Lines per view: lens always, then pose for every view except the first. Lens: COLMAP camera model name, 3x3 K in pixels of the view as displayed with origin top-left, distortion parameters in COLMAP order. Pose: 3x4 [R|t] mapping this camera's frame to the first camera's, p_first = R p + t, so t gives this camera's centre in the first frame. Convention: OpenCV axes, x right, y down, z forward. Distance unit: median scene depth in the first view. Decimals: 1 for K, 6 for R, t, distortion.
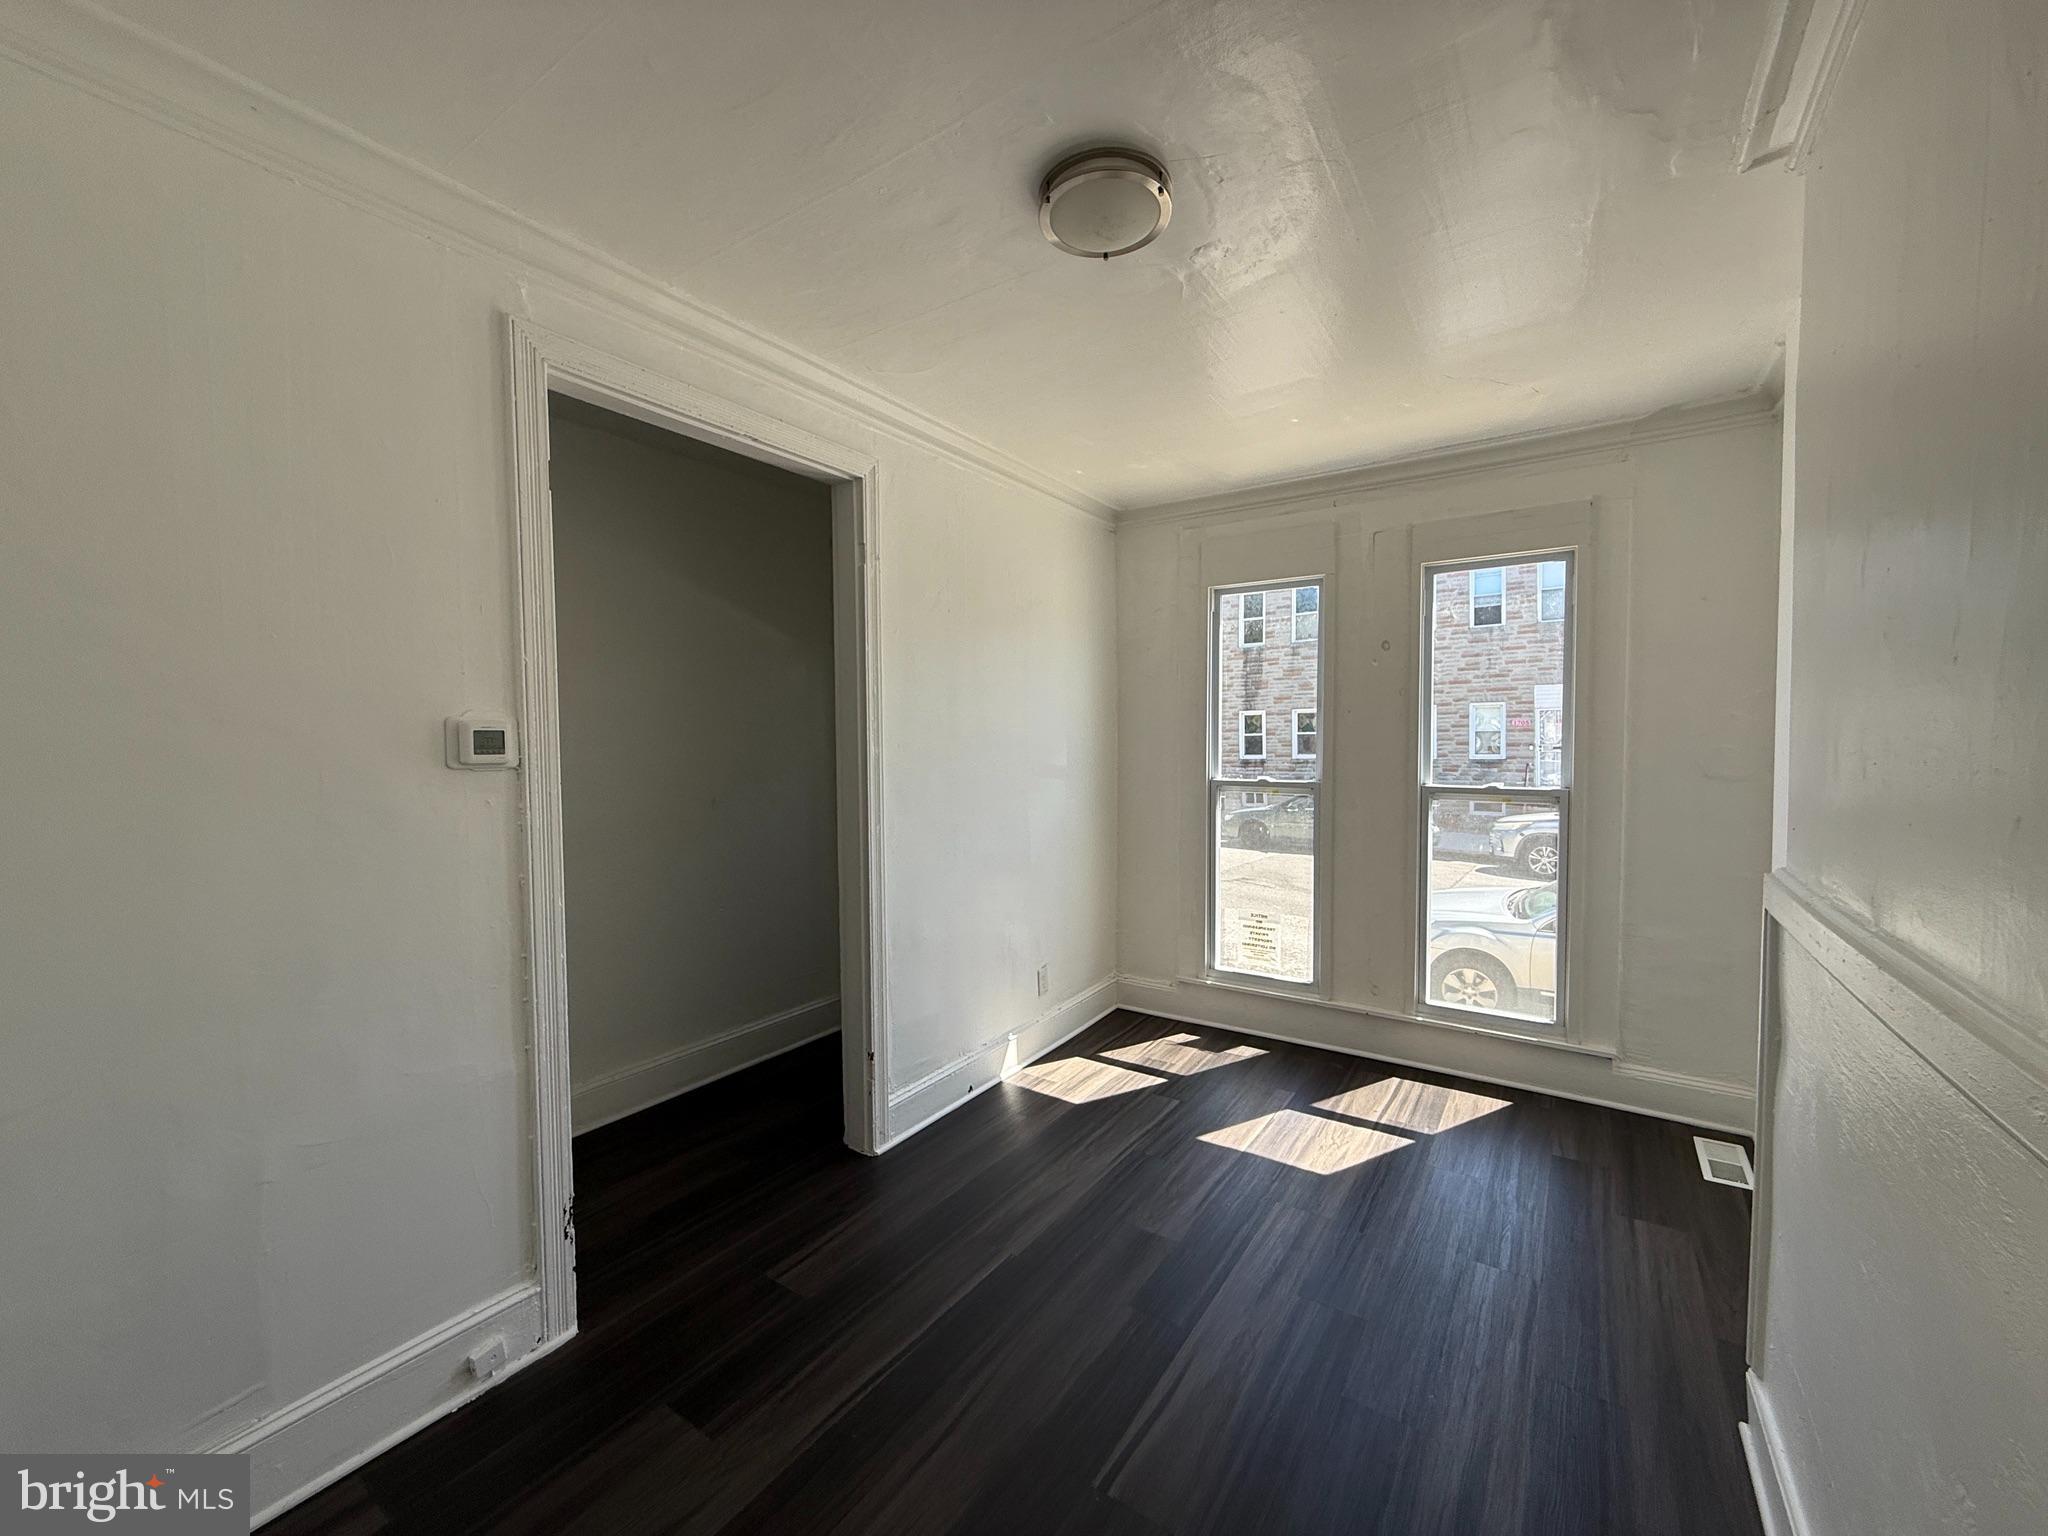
lens RADIAL K [[822.2, 0, 1015.5], [0, 822.2, 771.8], [0, 0, 1]] dist [-0.000870, 0.000707]
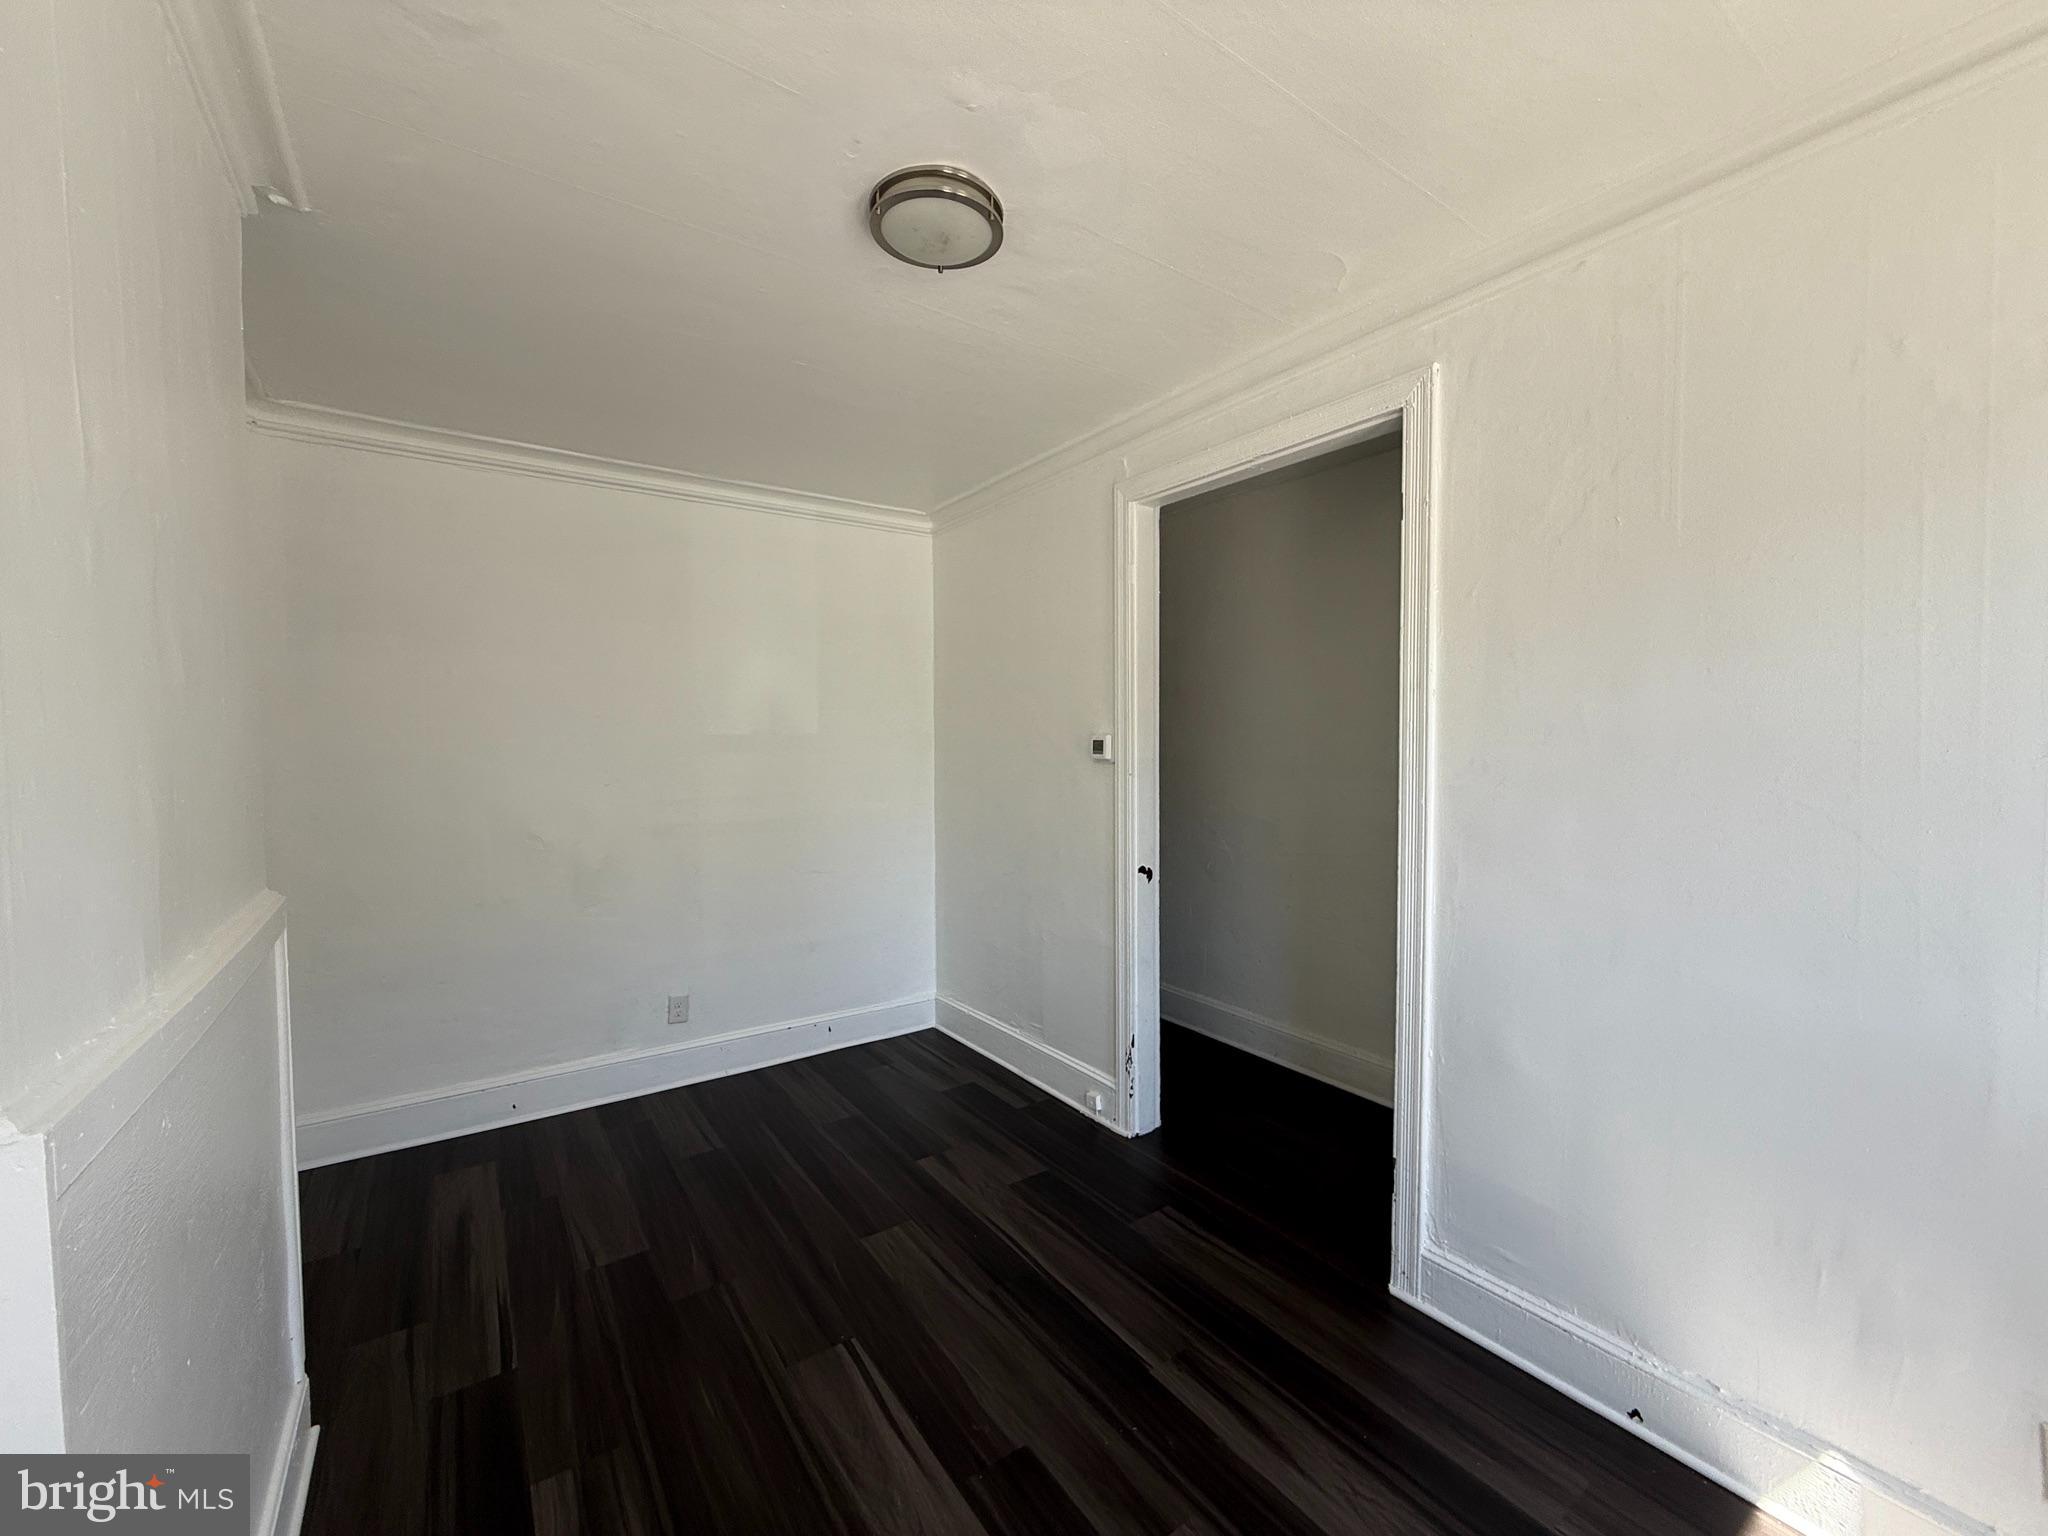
lens RADIAL K [[822.2, 0, 1018.4], [0, 822.2, 767.3], [0, 0, 1]] dist [-0.000870, 0.000707]
pose [[-0.359225, 0.039369, -0.932420, 0.669446], [-0.028059, 0.998203, 0.052956, -0.051953], [0.932829, 0.045186, -0.357475, 0.958152]]
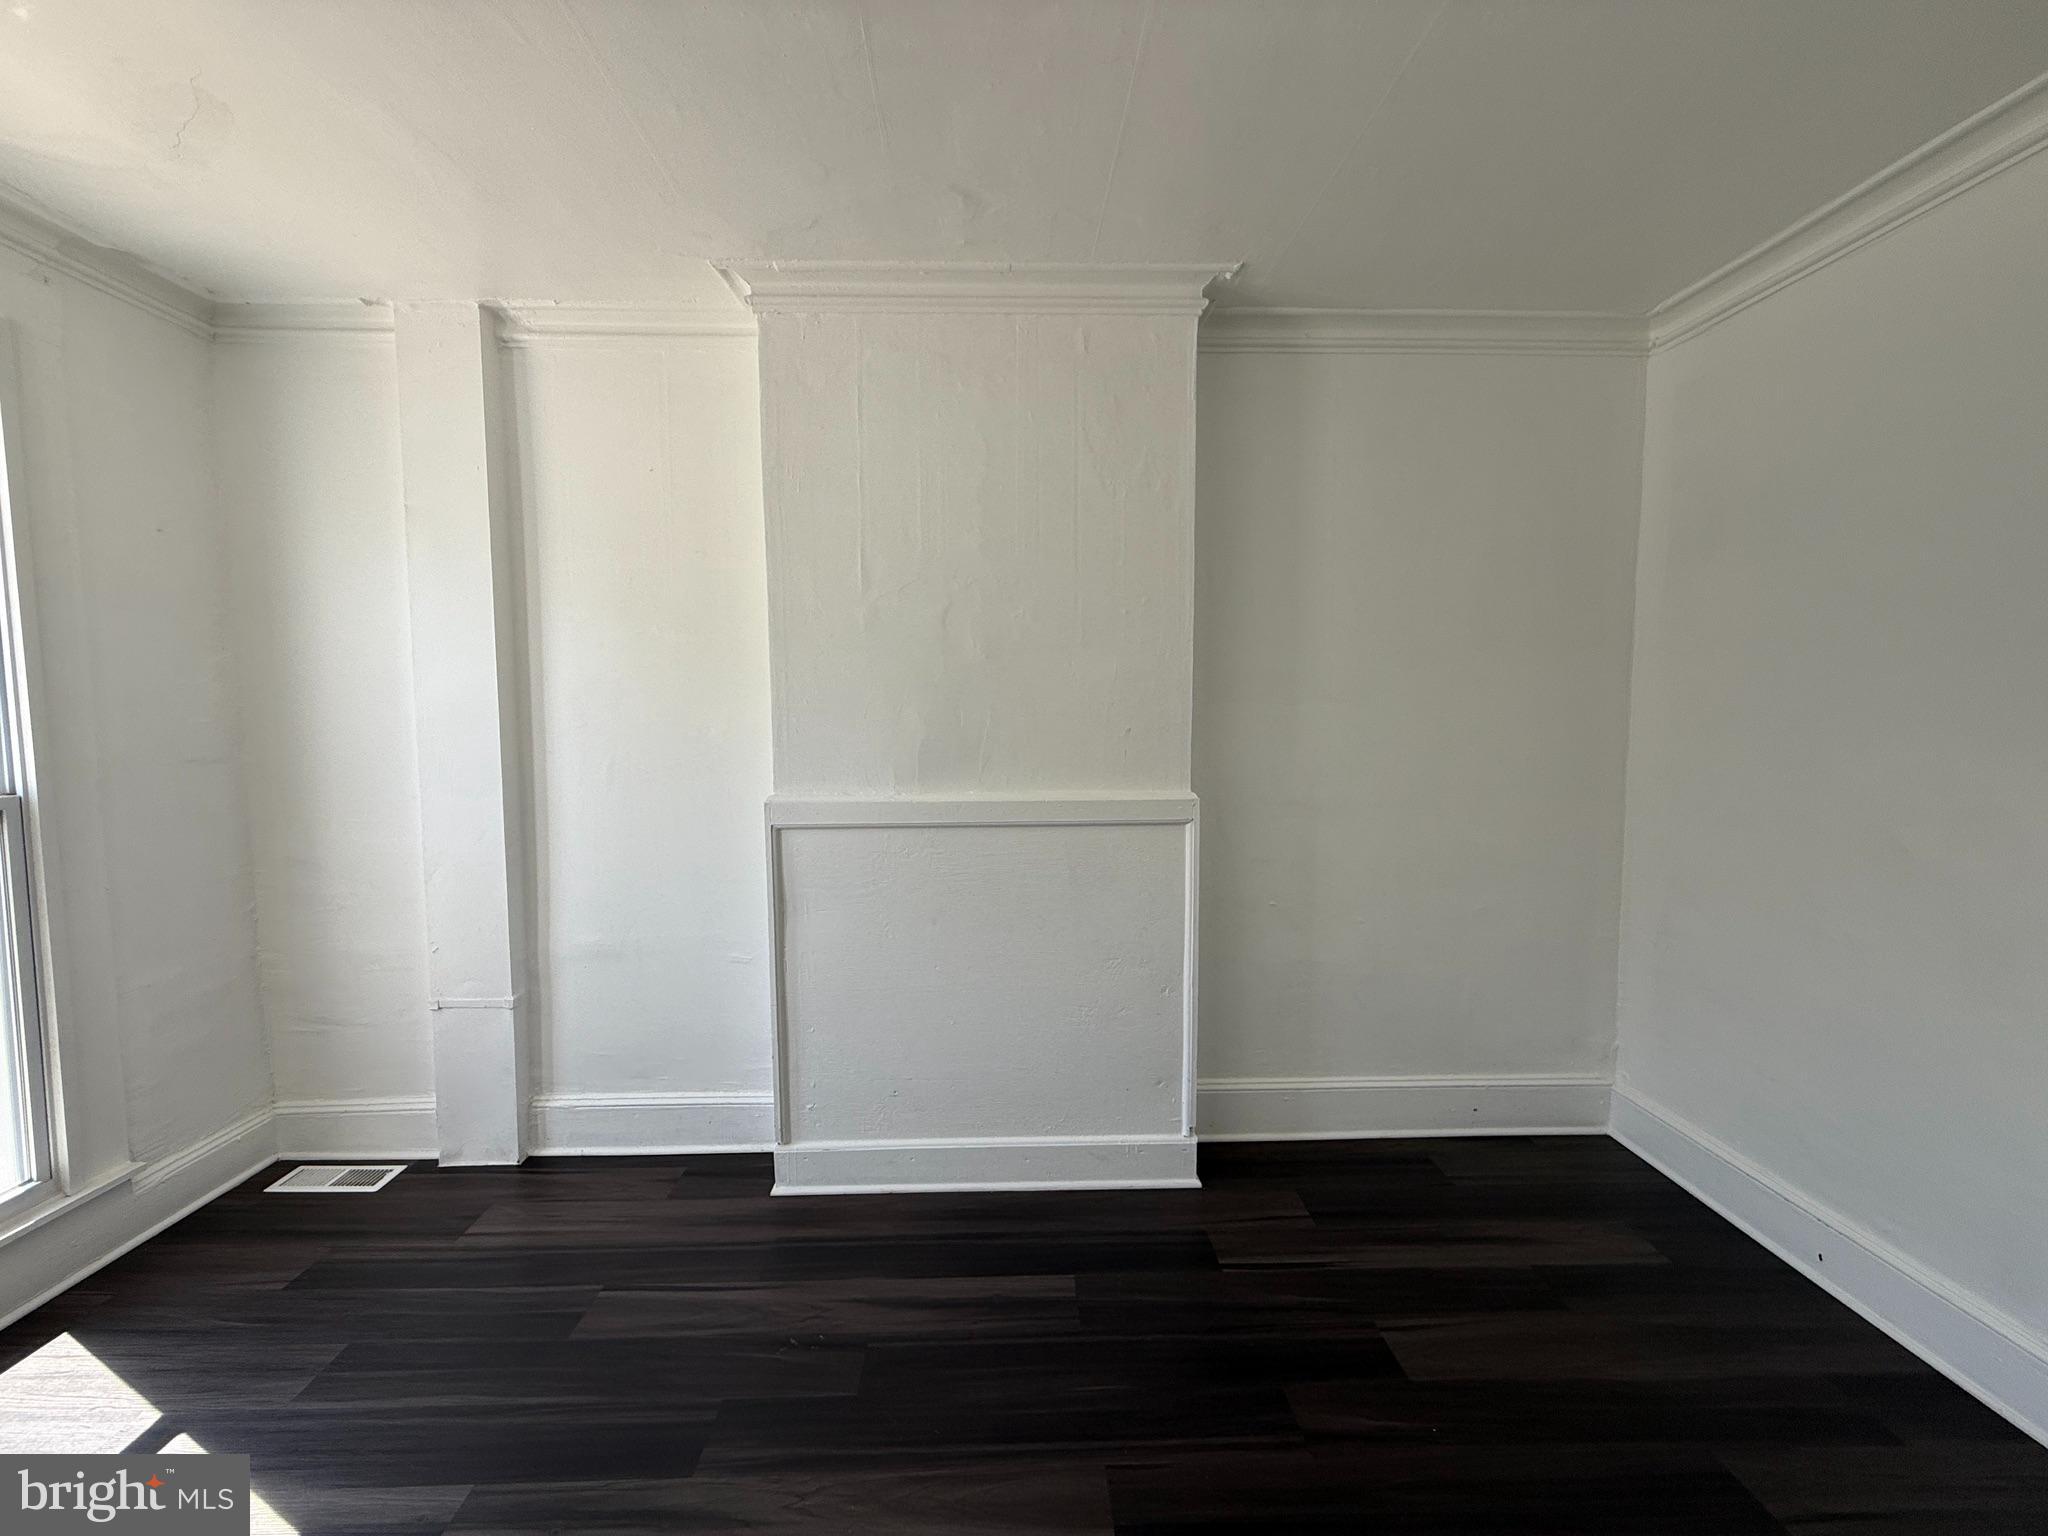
lens RADIAL K [[822.2, 0, 1020.5], [0, 822.2, 756.3], [0, 0, 1]] dist [-0.000870, 0.000707]
pose [[-0.592634, -0.050382, 0.803895, -0.288518], [0.039778, 0.994993, 0.091683, -0.040942], [-0.804489, 0.086311, -0.587663, 0.885221]]
